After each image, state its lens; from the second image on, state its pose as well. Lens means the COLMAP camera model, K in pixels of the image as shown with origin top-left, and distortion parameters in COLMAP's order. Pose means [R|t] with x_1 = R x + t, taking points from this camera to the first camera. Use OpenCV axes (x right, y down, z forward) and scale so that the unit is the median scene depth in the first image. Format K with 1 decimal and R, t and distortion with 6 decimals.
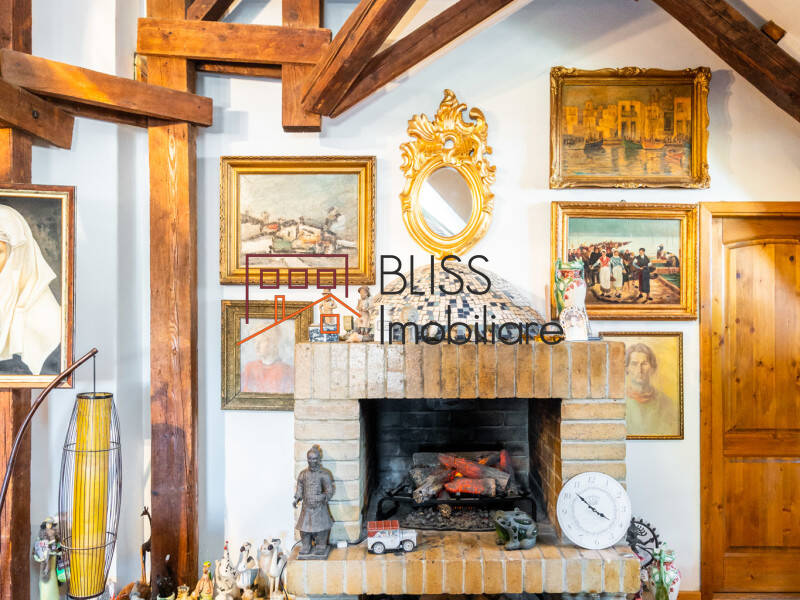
lens RADIAL K [[576.1, 0, 422.7], [0, 576.1, 312.2], [0, 0, 1]] dist [0.002184, 0.003551]
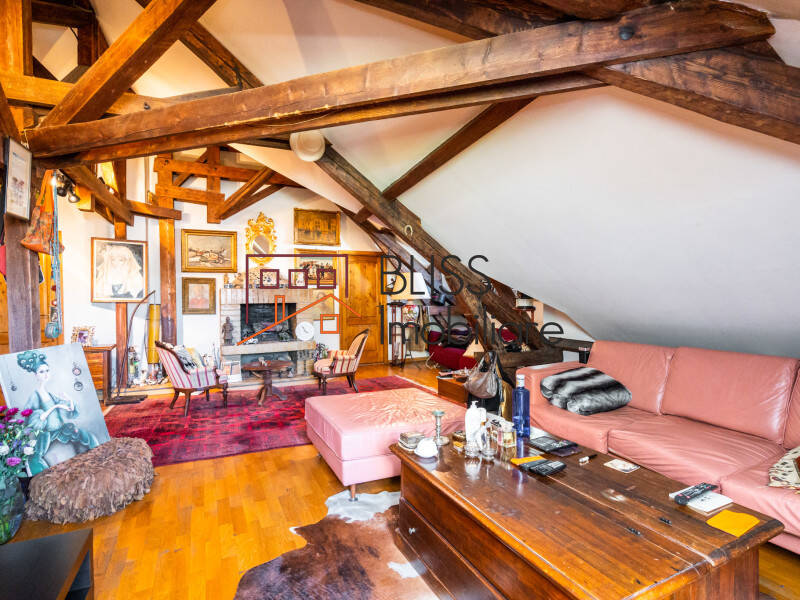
lens RADIAL K [[407.3, 0, 394.6], [0, 407.3, 300.3], [0, 0, 1]] dist [-0.003209, -0.000410]
pose [[0.907865, -0.011288, 0.419111, -0.236136], [0.010607, 0.999936, 0.003954, 0.100874], [-0.419129, 0.000855, 0.907926, -1.355418]]
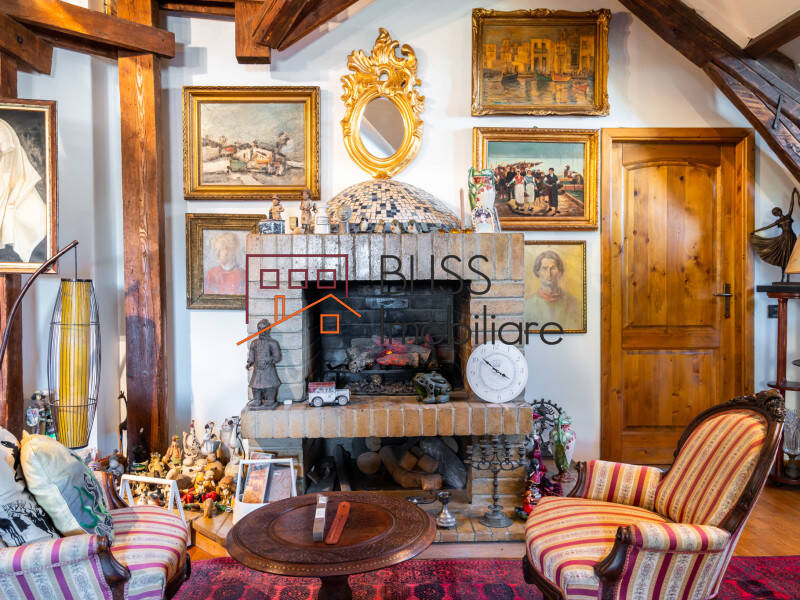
lens RADIAL K [[557.6, 0, 400.1], [0, 557.6, 300.7], [0, 0, 1]] dist [0.012779, -0.007281]
pose [[0.999851, -0.005149, 0.016455, 0.058289], [0.004764, 0.999716, 0.023349, 0.129240], [-0.016571, -0.023267, 0.999592, -0.122839]]
